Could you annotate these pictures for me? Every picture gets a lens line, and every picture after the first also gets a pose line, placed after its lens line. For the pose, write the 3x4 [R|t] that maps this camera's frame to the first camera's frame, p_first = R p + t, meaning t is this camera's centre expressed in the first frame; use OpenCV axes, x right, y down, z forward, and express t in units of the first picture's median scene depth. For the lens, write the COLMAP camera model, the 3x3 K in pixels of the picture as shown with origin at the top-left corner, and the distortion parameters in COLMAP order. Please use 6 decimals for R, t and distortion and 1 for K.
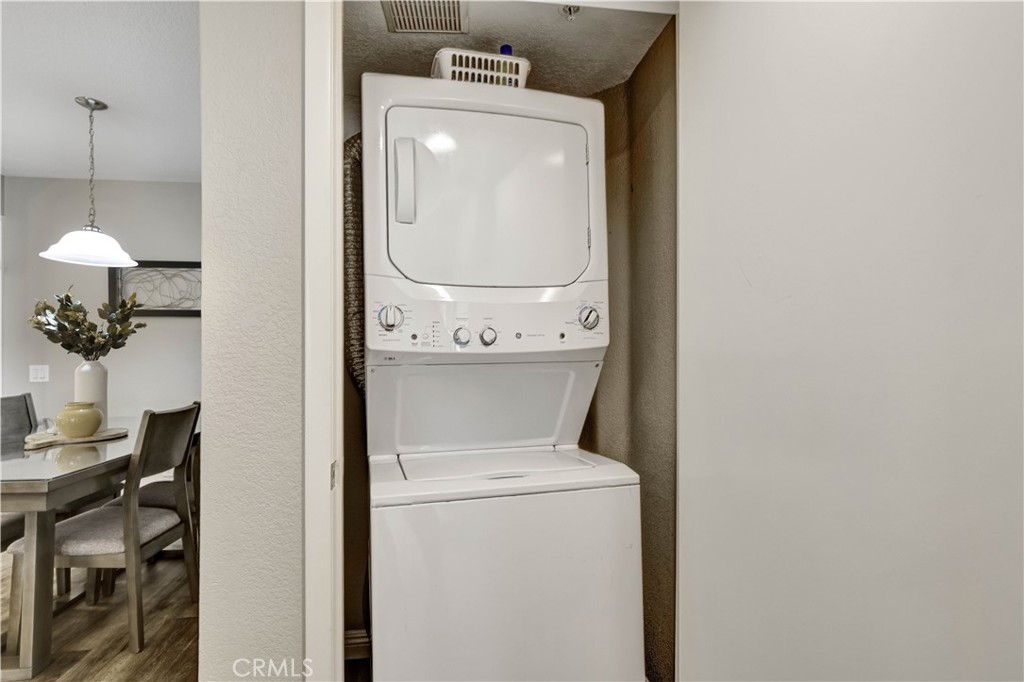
lens RADIAL K [[536.0, 0, 525.3], [0, 536.0, 344.5], [0, 0, 1]] dist [-0.005089, 0.002809]
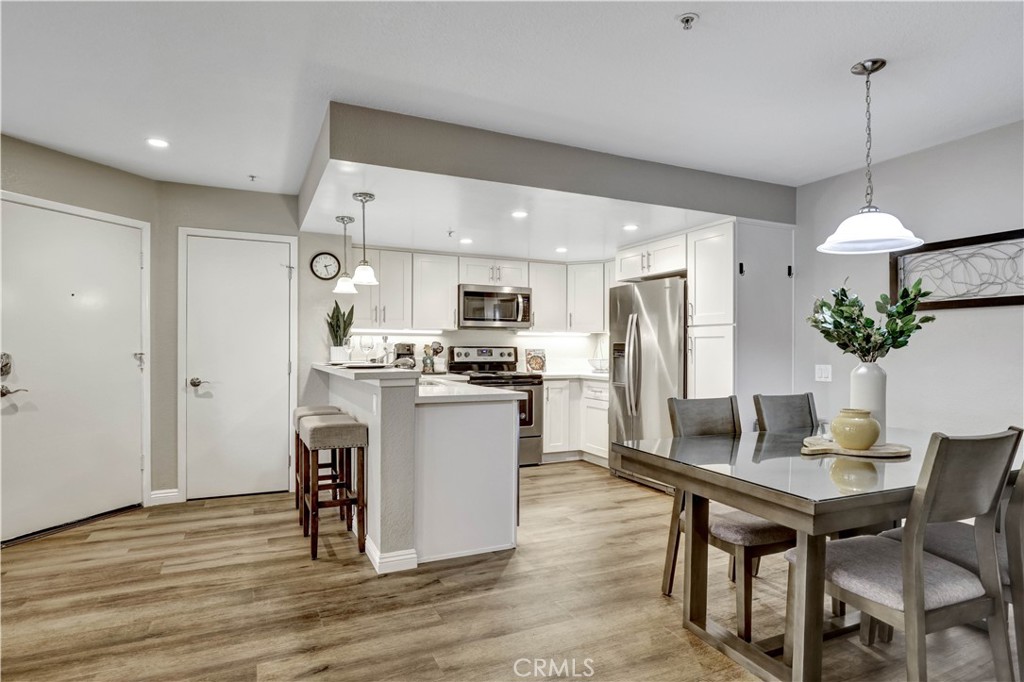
lens RADIAL K [[532.6, 0, 490.0], [0, 532.6, 353.6], [0, 0, 1]] dist [0.005534, -0.009698]
pose [[0.258693, 0.009363, -0.965914, -0.139984], [0.004682, 0.999929, 0.010946, 0.004038], [0.965948, -0.007354, 0.258631, 0.190609]]
